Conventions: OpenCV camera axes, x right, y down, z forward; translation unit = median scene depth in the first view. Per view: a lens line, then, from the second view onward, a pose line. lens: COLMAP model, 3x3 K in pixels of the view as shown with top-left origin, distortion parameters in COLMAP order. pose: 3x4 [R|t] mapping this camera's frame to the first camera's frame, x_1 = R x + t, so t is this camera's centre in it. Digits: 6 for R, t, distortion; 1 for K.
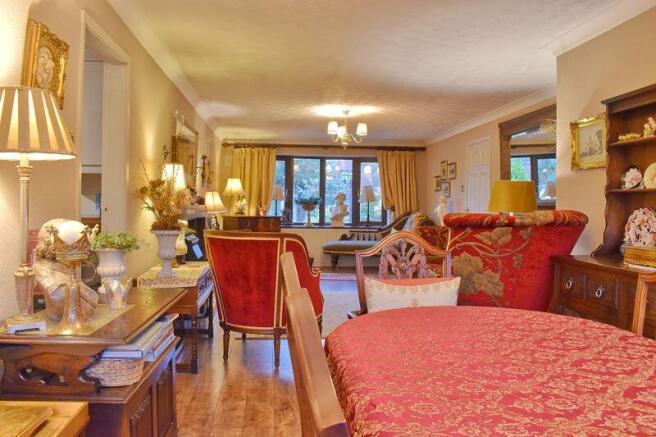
lens RADIAL K [[517.9, 0, 326.4], [0, 517.9, 219.4], [0, 0, 1]] dist [-0.107350, -0.007359]
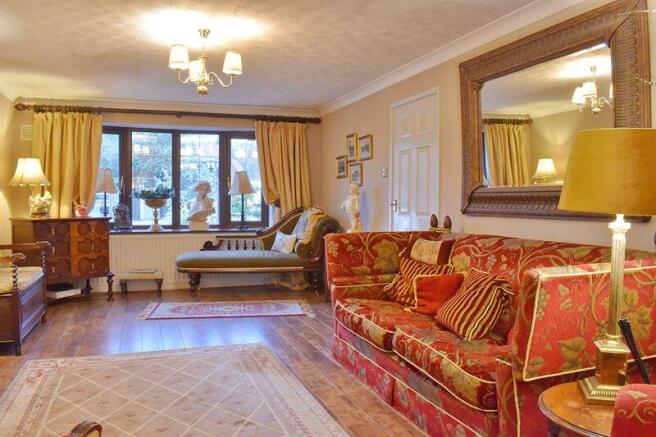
lens RADIAL K [[517.9, 0, 325.1], [0, 517.9, 216.7], [0, 0, 1]] dist [-0.107350, -0.007359]
pose [[0.969941, -0.018294, 0.242652, 0.019615], [0.016488, 0.999819, 0.009473, -0.008169], [-0.242781, -0.005187, 0.970067, 0.300523]]
